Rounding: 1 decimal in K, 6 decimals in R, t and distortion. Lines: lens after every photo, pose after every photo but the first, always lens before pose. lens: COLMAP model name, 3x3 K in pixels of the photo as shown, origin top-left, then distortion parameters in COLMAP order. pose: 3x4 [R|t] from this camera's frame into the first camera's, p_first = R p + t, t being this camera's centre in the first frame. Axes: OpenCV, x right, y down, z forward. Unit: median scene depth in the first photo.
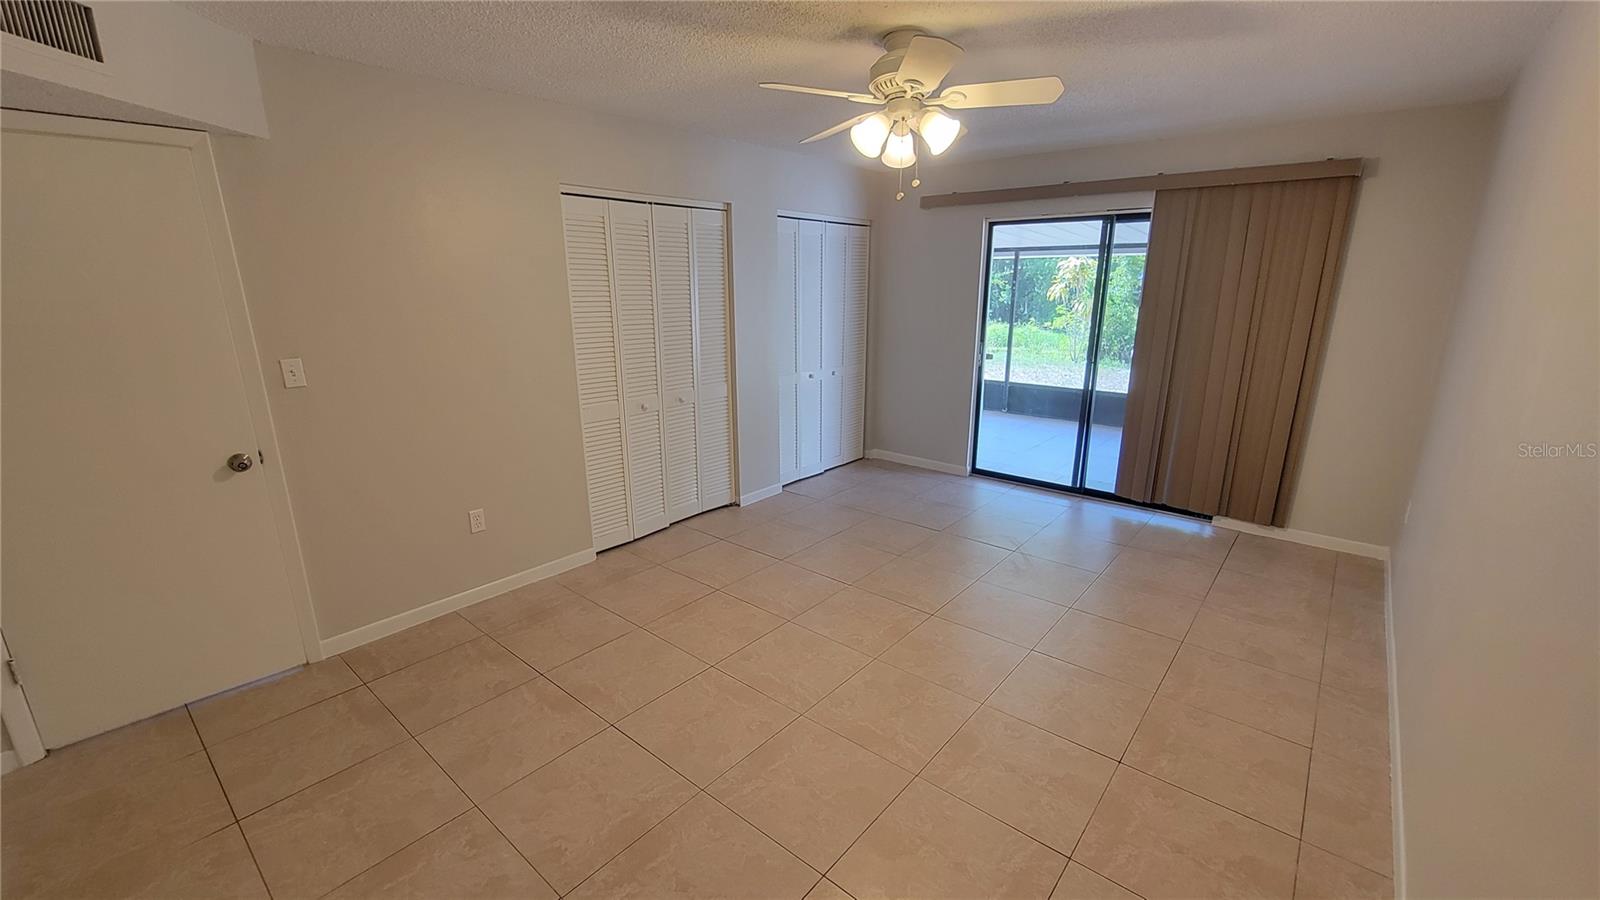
lens RADIAL K [[655.5, 0, 800.9], [0, 655.5, 456.0], [0, 0, 1]] dist [-0.002637, -0.000376]
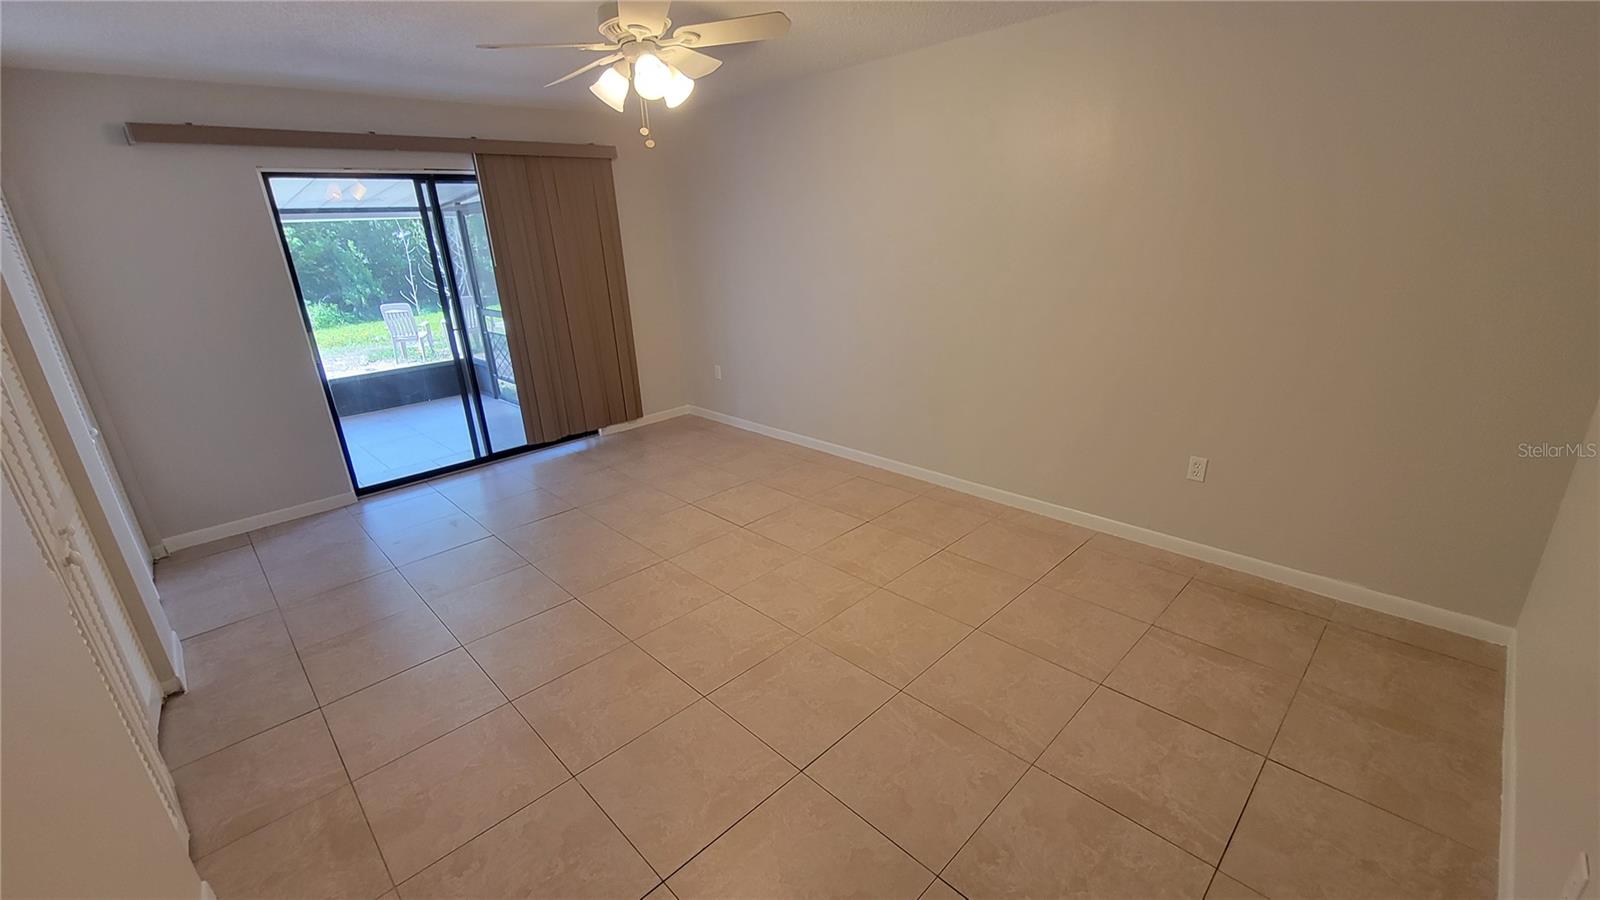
lens RADIAL K [[655.5, 0, 800.9], [0, 655.5, 456.0], [0, 0, 1]] dist [-0.002637, -0.000376]
pose [[0.097330, -0.332282, 0.938145, -0.478822], [0.302815, 0.907817, 0.290124, -0.099142], [-0.948066, 0.255847, 0.188978, 0.378985]]
